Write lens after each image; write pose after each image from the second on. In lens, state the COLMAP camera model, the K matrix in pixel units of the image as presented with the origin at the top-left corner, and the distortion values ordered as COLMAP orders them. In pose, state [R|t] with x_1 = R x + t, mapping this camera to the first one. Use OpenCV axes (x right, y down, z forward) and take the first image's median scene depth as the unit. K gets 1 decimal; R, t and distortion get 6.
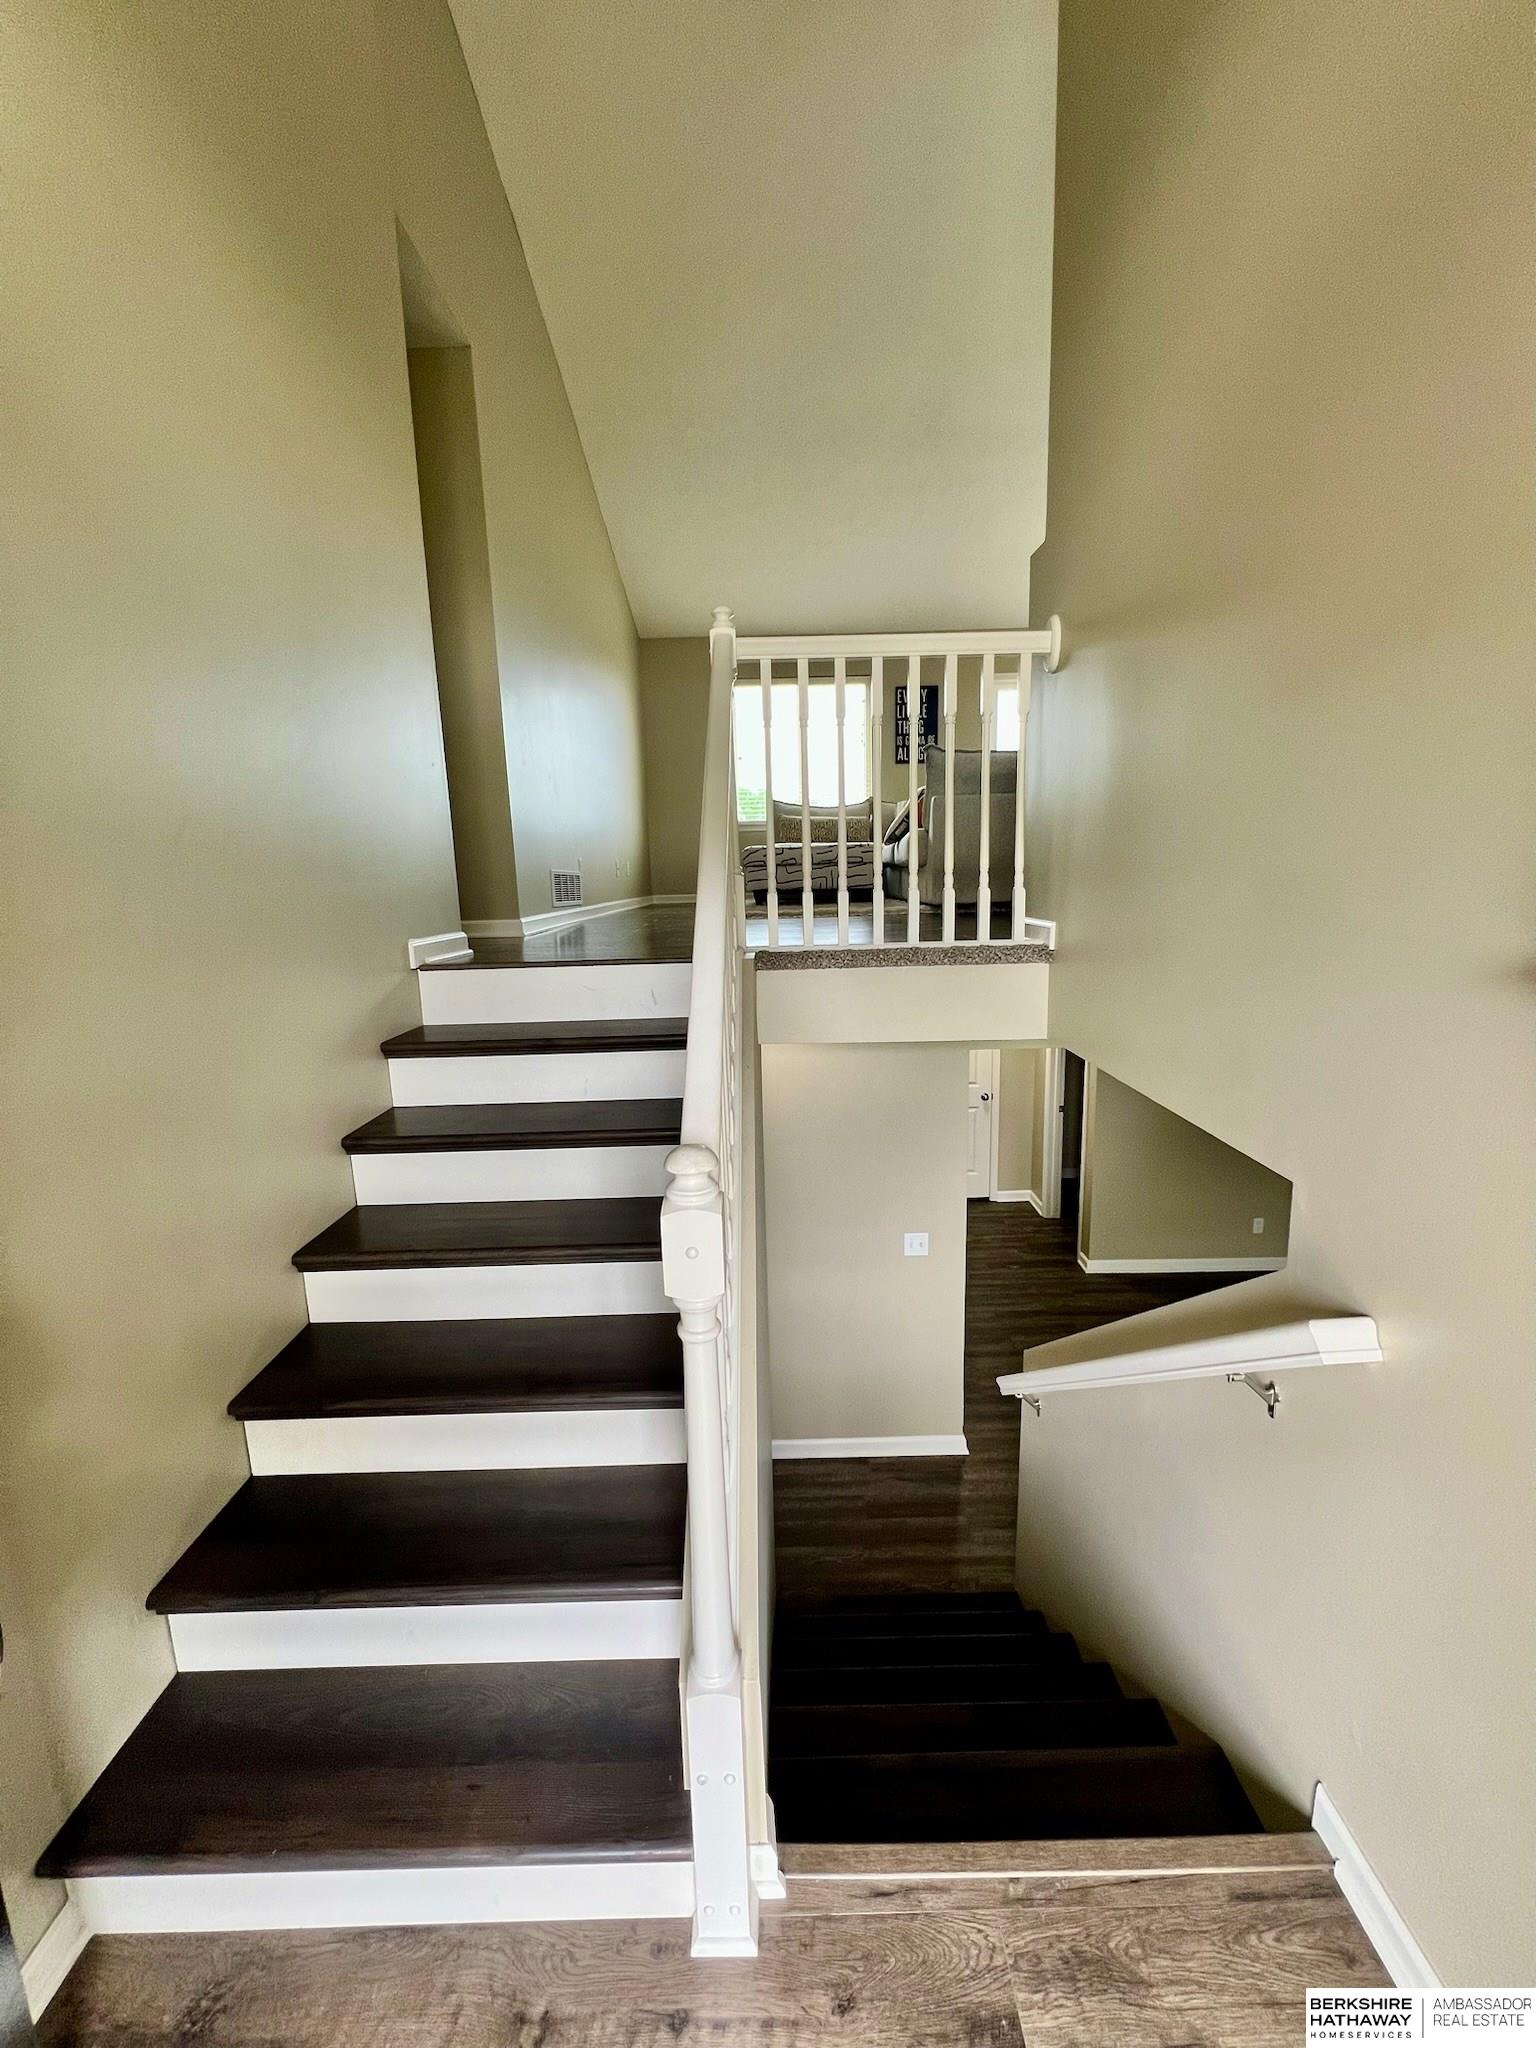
lens RADIAL K [[819.7, 0, 770.9], [0, 819.7, 1025.6], [0, 0, 1]] dist [-0.000745, 0.001082]
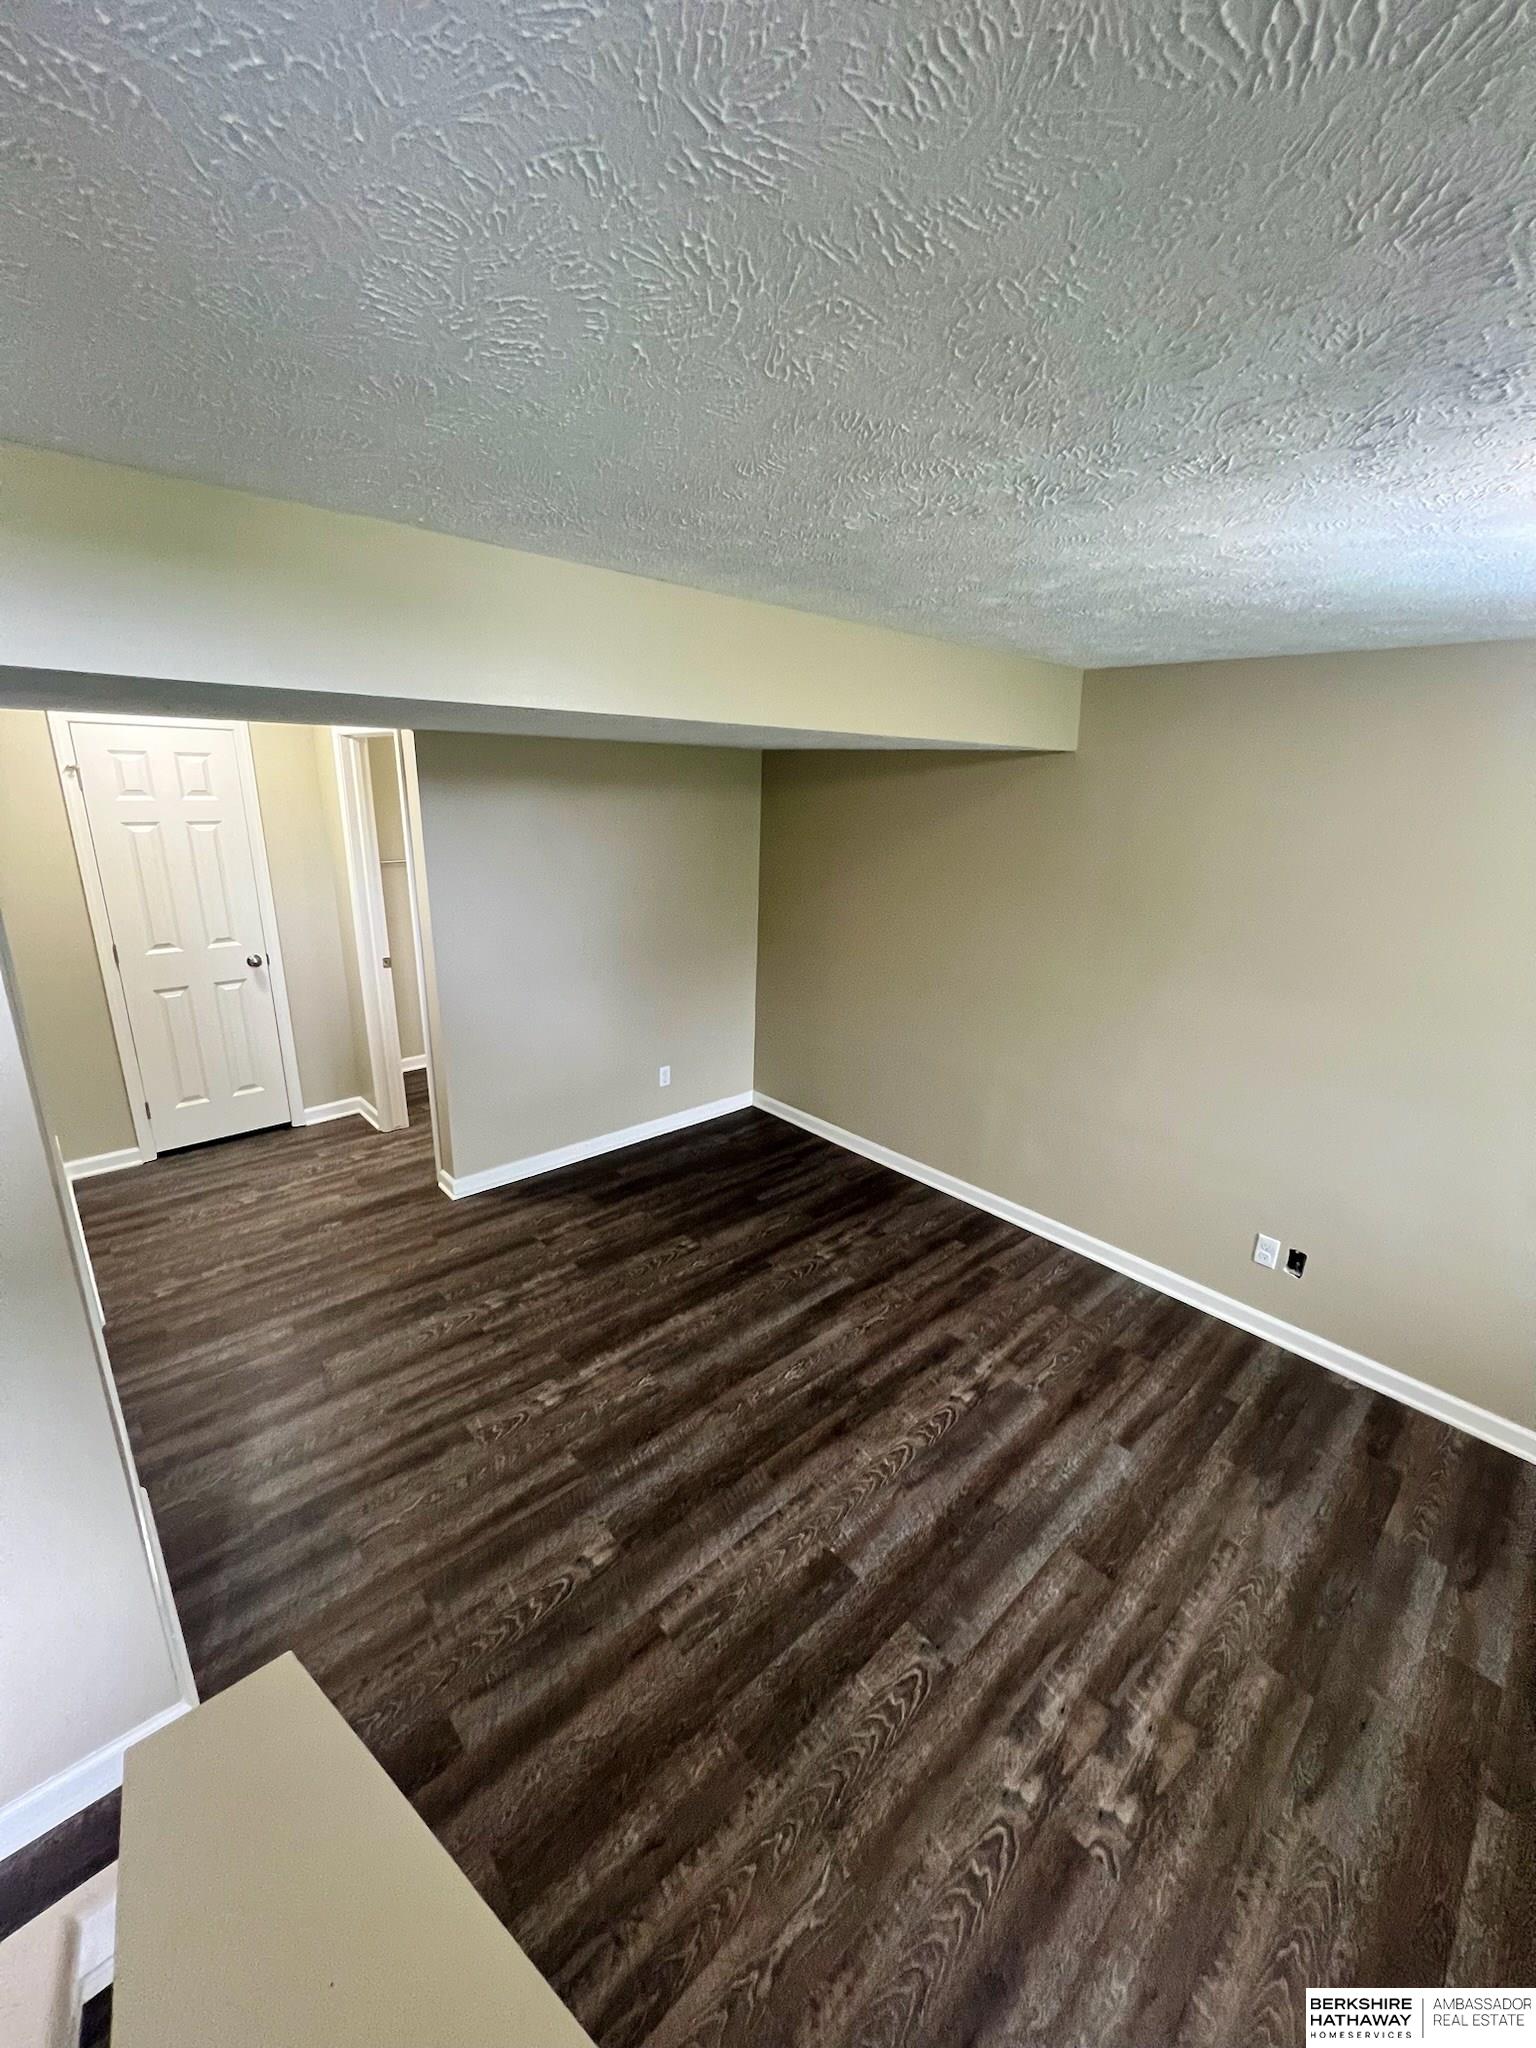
lens RADIAL K [[819.7, 0, 761.6], [0, 819.7, 1024.9], [0, 0, 1]] dist [-0.000745, 0.001082]
pose [[0.741101, -0.156574, 0.652882, 0.158252], [0.080422, 0.986128, 0.145204, 0.087030], [-0.666560, -0.055105, 0.743412, 0.349008]]
